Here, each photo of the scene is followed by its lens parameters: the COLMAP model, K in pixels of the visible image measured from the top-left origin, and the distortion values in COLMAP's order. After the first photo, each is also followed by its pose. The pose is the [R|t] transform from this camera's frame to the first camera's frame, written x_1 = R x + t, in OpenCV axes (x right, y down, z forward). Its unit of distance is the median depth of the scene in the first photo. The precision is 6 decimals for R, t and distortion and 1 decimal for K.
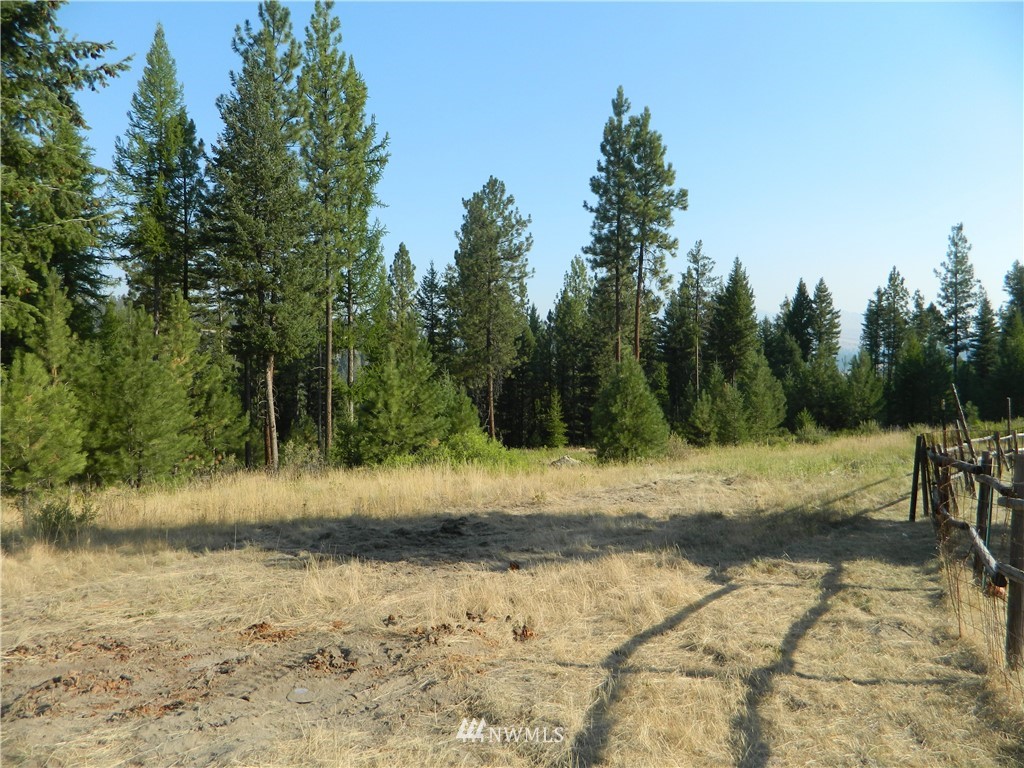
lens RADIAL K [[748.1, 0, 512.2], [0, 748.1, 383.7], [0, 0, 1]] dist [-0.011897, 0.003280]
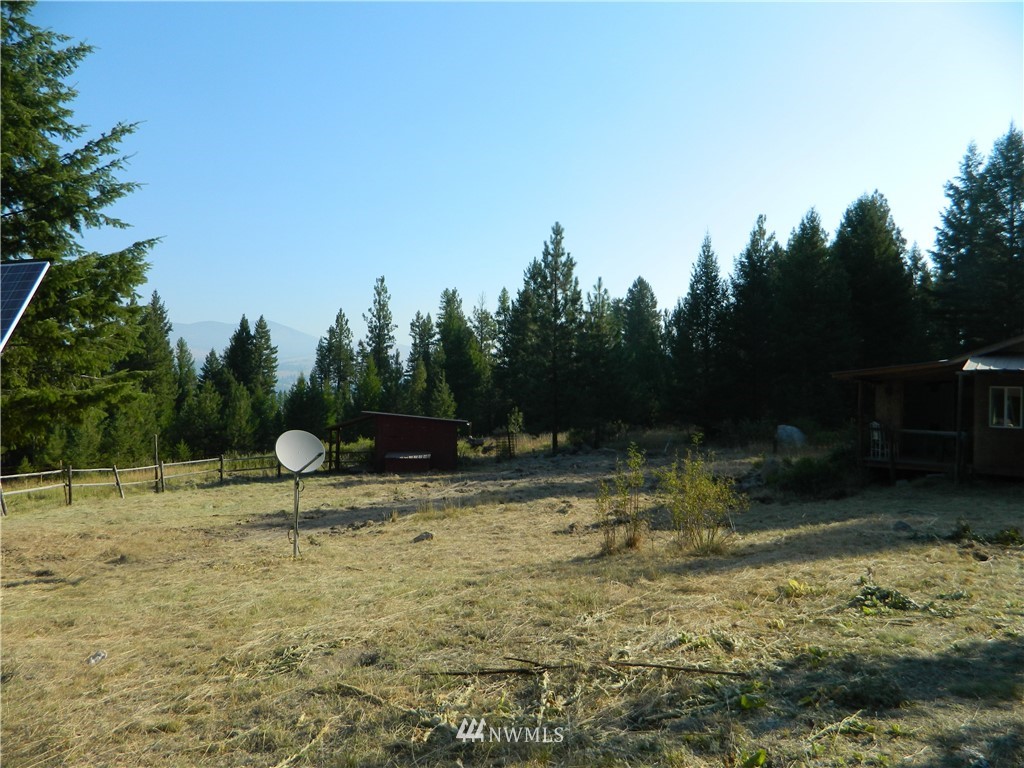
lens RADIAL K [[748.1, 0, 517.2], [0, 748.1, 380.4], [0, 0, 1]] dist [-0.011897, 0.003280]
pose [[0.830512, 0.013990, 0.556826, 0.128014], [0.009109, 0.999210, -0.038690, -0.003873], [-0.556927, 0.037205, 0.829728, -0.089977]]
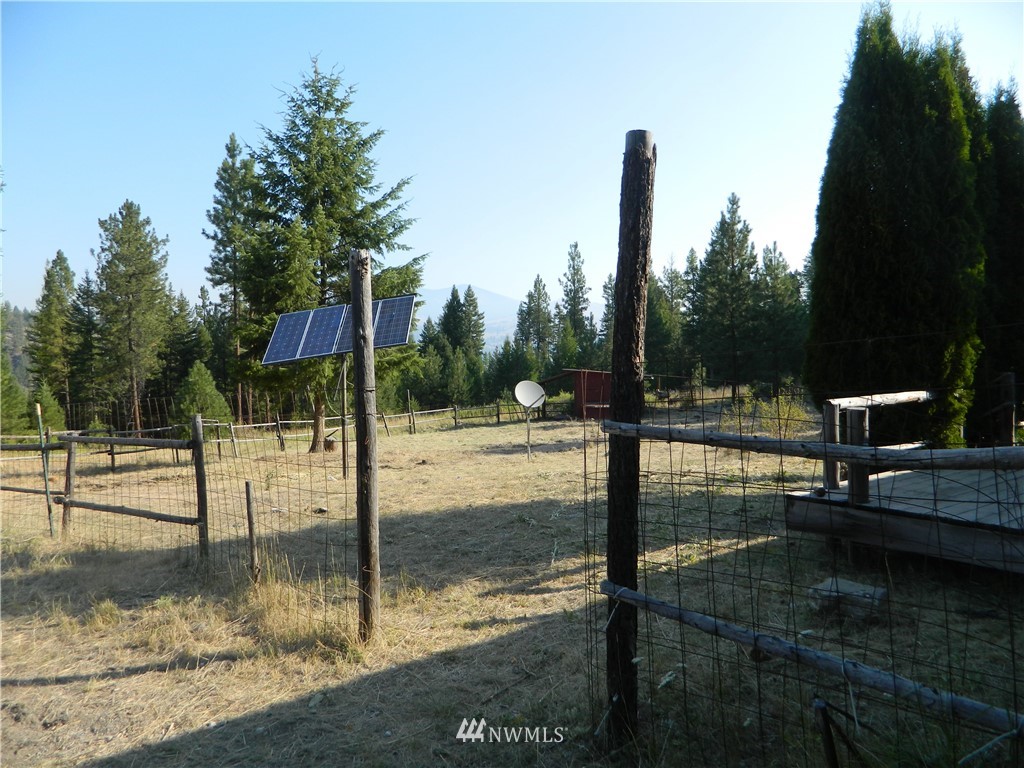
lens RADIAL K [[748.1, 0, 511.9], [0, 748.1, 381.7], [0, 0, 1]] dist [-0.011897, 0.003280]
pose [[0.947757, -0.031622, 0.317422, 0.099101], [0.028478, 0.999489, 0.014541, -0.003370], [-0.317720, -0.004742, 0.948173, -0.154400]]
